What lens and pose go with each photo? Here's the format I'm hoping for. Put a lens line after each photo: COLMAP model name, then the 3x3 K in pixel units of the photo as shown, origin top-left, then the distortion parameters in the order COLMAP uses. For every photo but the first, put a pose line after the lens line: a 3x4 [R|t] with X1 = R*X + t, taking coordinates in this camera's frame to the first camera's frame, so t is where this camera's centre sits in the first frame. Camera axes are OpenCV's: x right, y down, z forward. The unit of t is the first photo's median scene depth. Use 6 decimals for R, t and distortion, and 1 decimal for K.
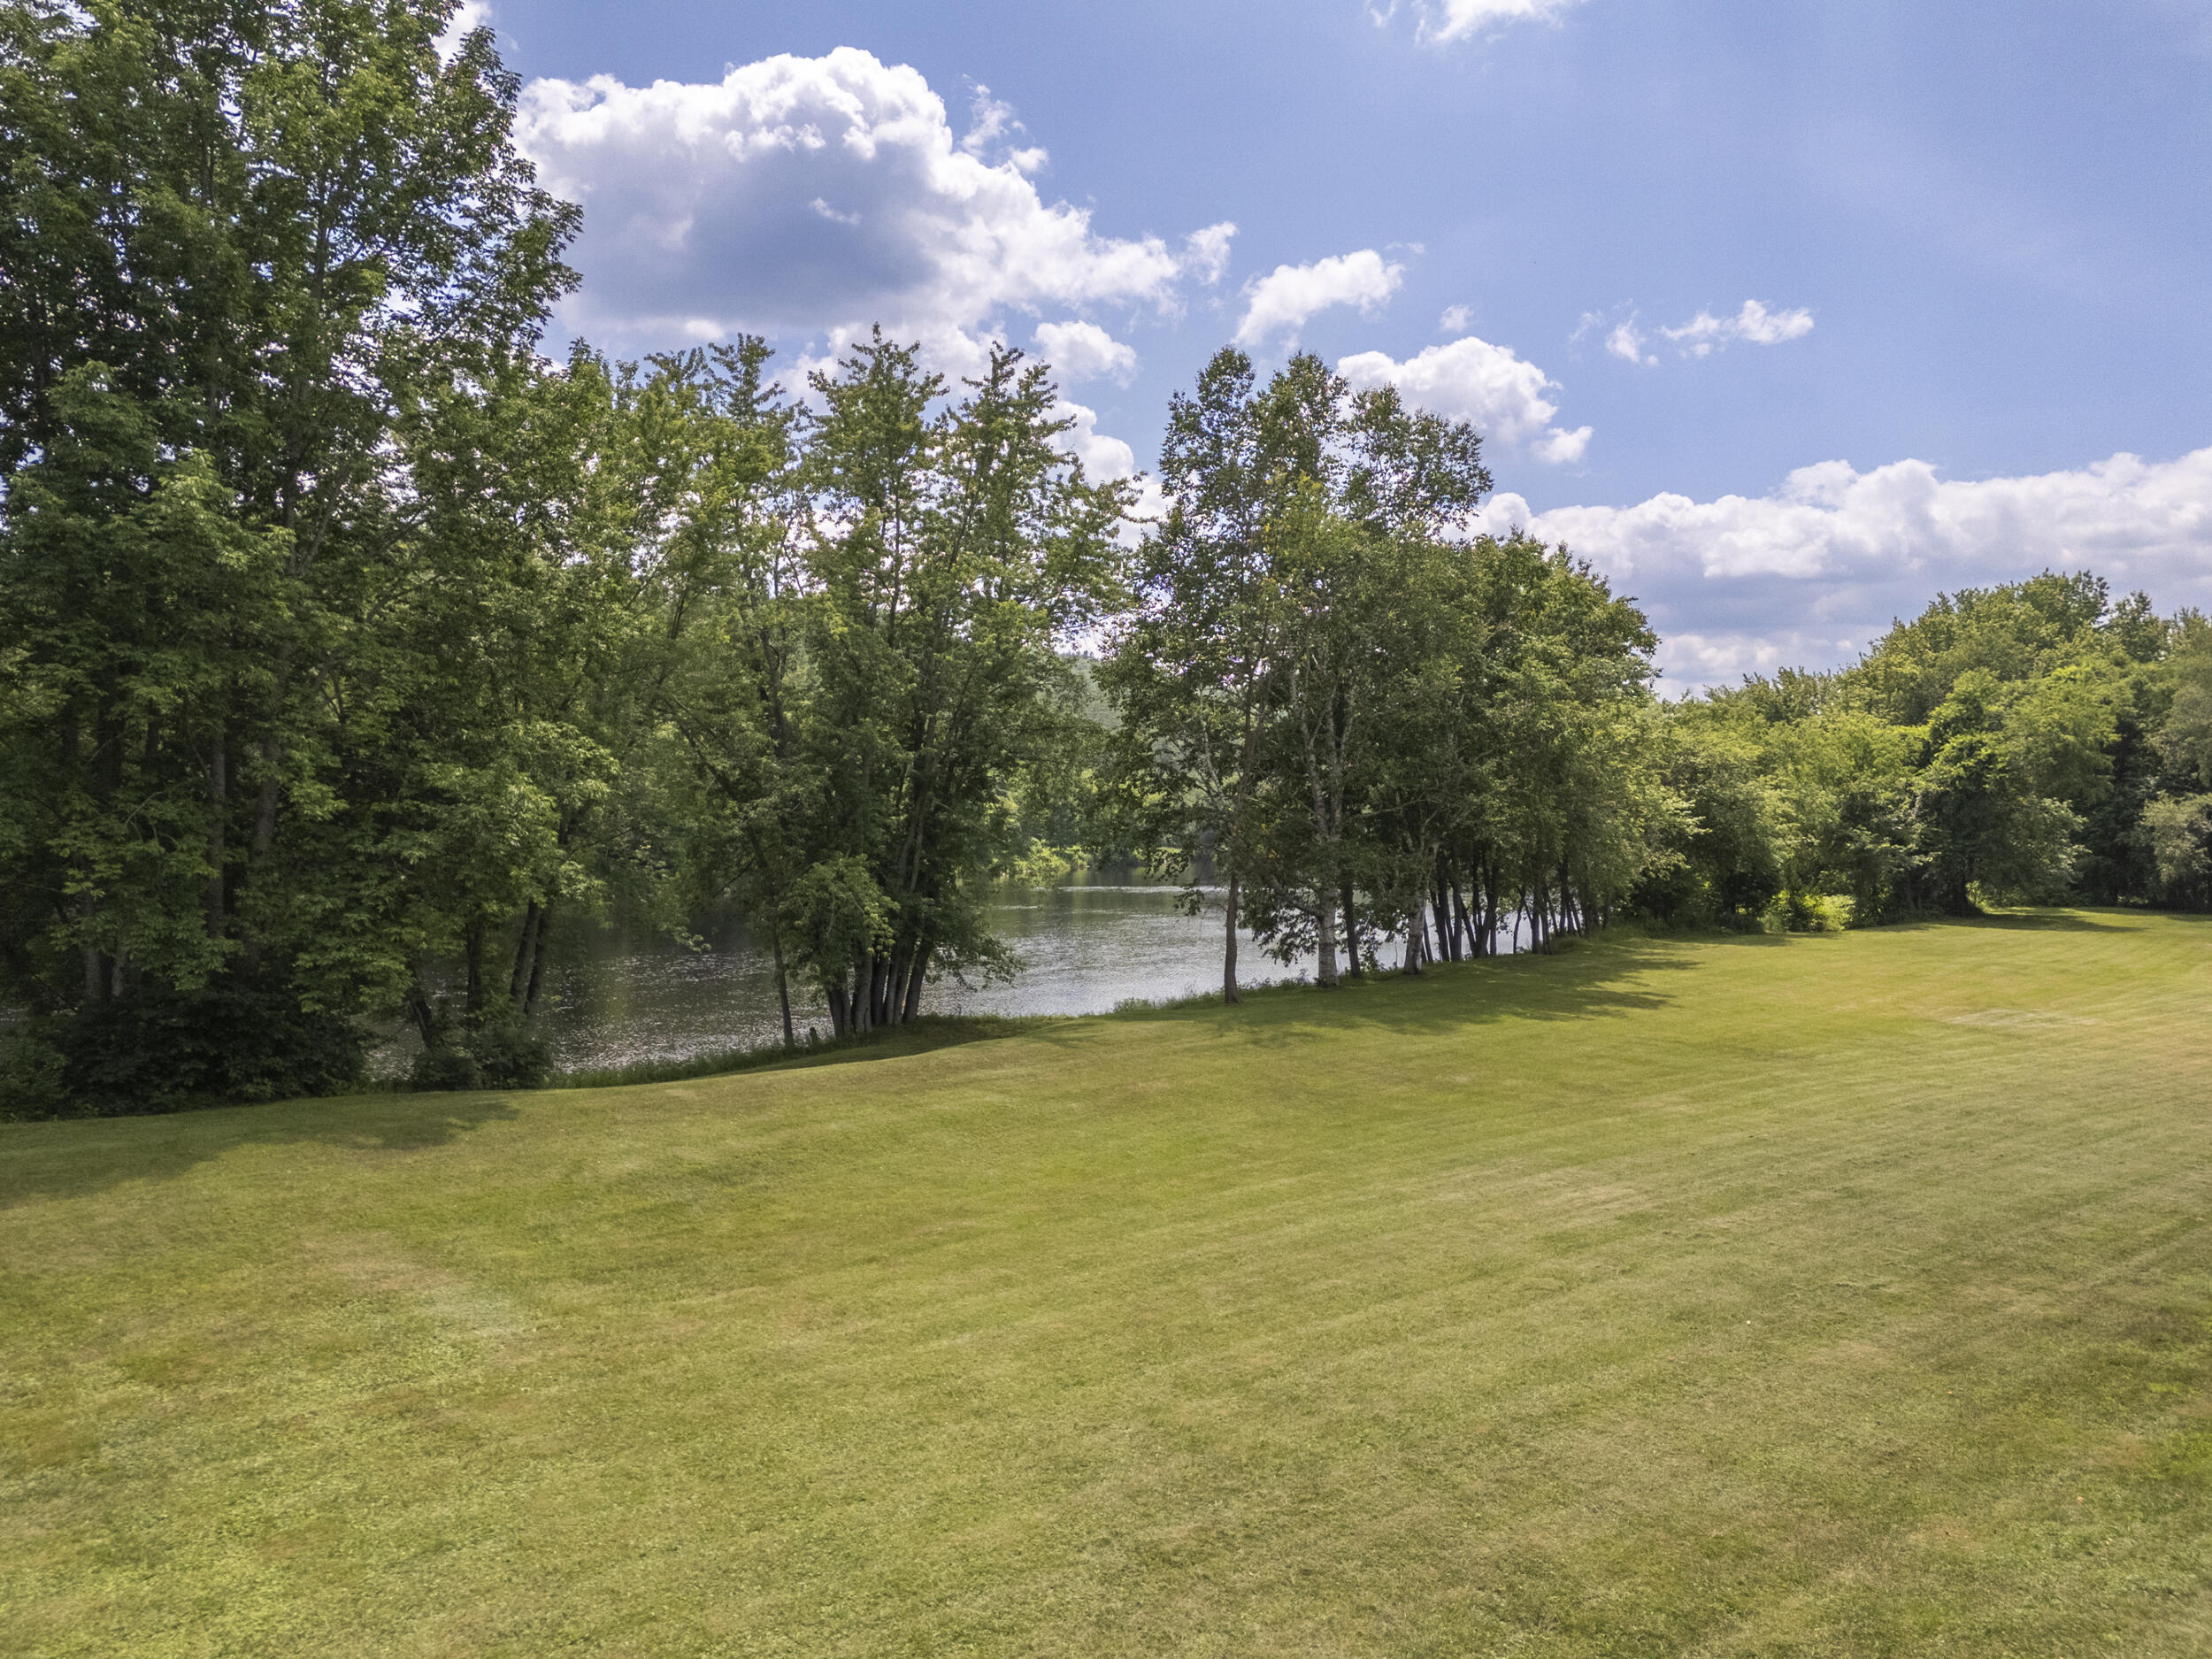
lens RADIAL K [[1609.7, 0, 1143.2], [0, 1609.7, 827.5], [0, 0, 1]] dist [0.052130, -0.036523]
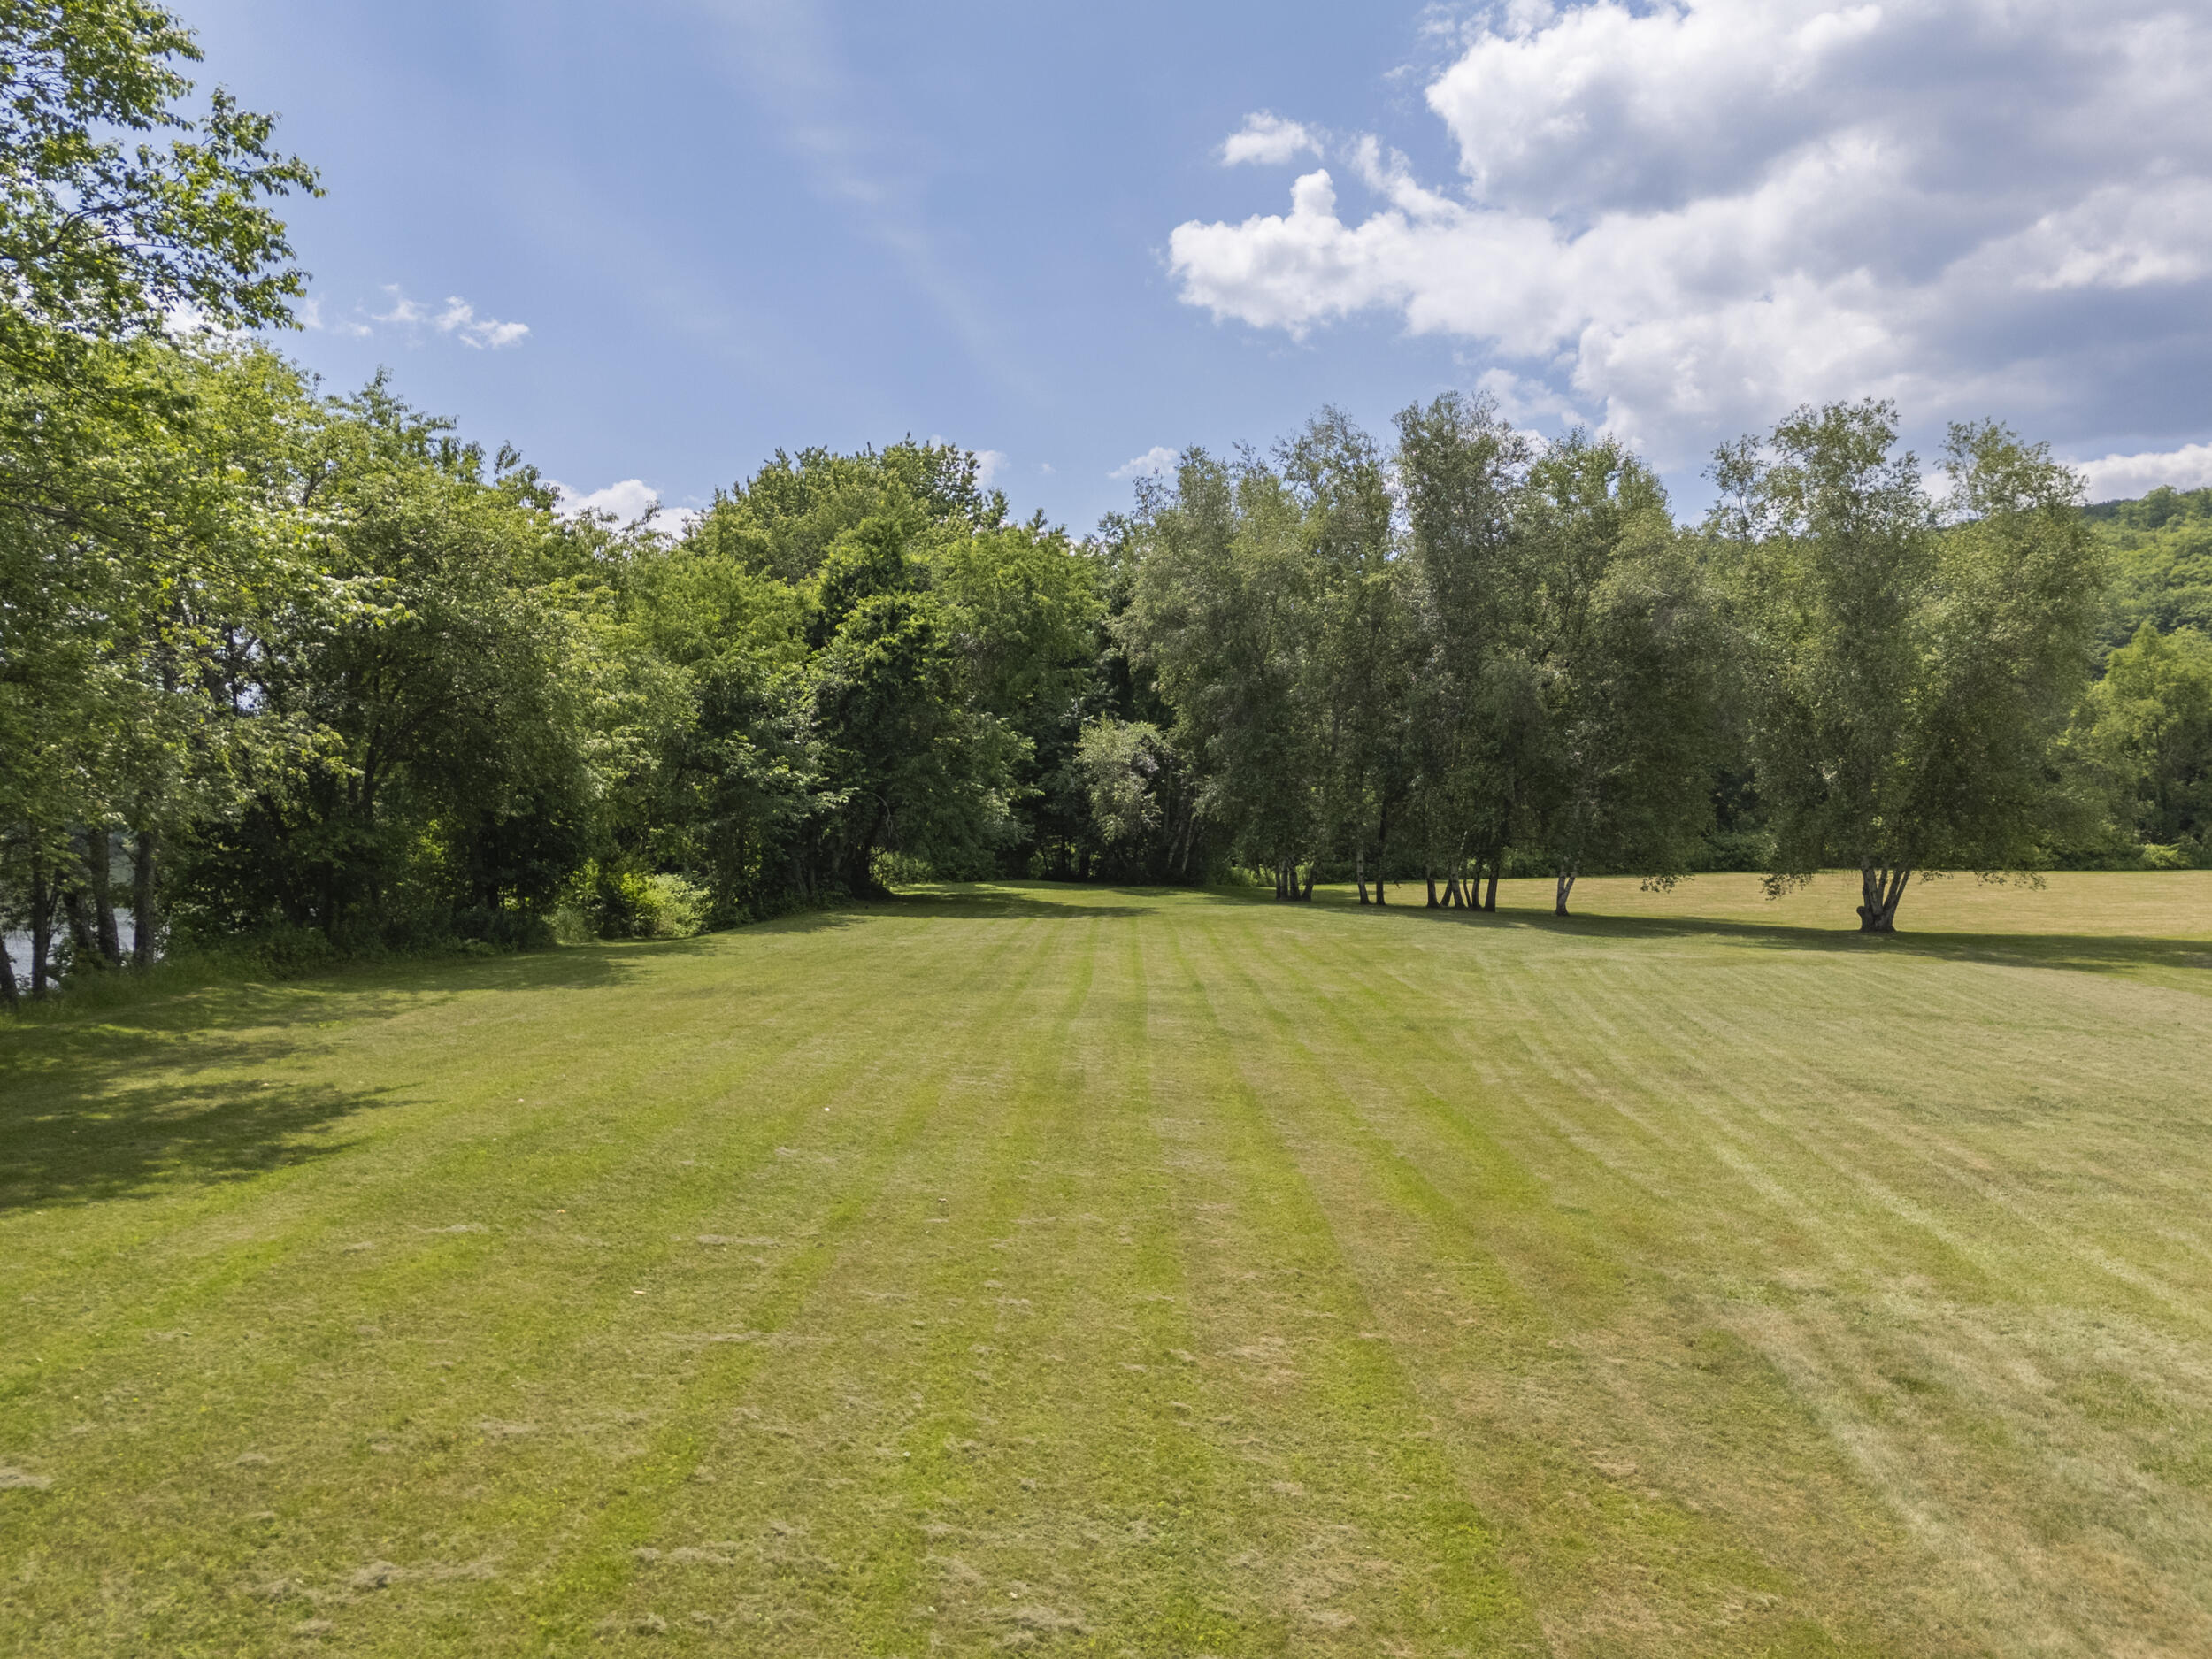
lens RADIAL K [[1558.2, 0, 1104.5], [0, 1558.2, 846.3], [0, 0, 1]] dist [0.045408, -0.001347]
pose [[0.750838, -0.010251, 0.660407, 0.187812], [0.002991, 0.999922, 0.012120, 0.028415], [-0.660479, -0.007125, 0.750810, 0.515927]]
